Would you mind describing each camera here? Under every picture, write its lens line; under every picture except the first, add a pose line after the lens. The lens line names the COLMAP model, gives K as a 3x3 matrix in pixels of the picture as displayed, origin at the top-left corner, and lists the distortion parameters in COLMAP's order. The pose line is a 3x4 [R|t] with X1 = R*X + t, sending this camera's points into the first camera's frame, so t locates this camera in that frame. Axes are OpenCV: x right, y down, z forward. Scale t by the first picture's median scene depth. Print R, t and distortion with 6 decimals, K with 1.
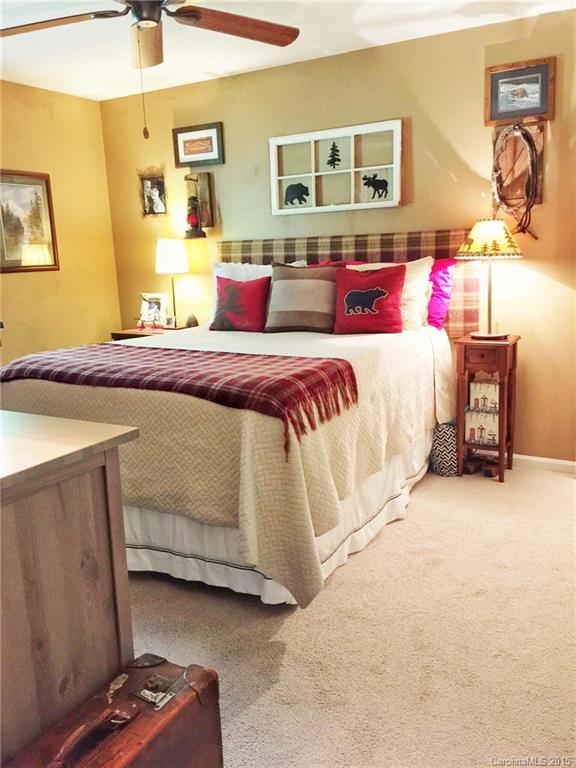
lens RADIAL K [[661.1, 0, 287.0], [0, 661.1, 385.5], [0, 0, 1]] dist [0.017399, -0.017986]
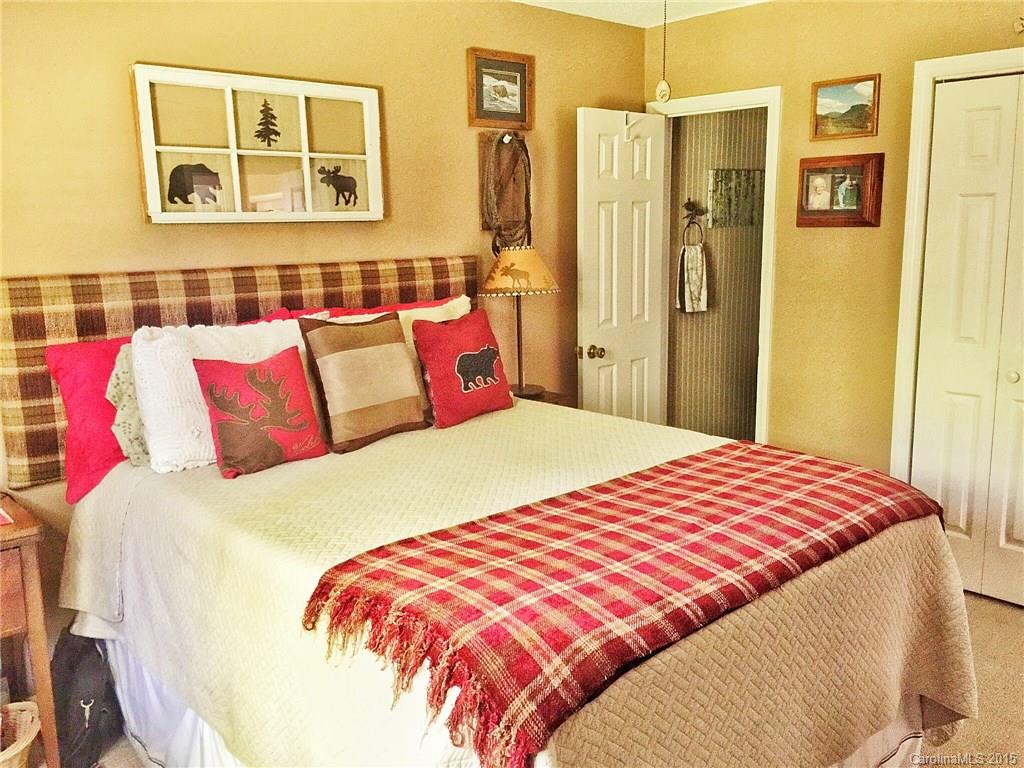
lens RADIAL K [[881.5, 0, 511.3], [0, 881.5, 381.2], [0, 0, 1]] dist [0.017399, -0.017986]
pose [[0.298174, -0.134870, 0.944935, -0.614118], [0.194805, 0.977729, 0.078080, -0.155450], [-0.934422, 0.160796, 0.317806, 0.616164]]
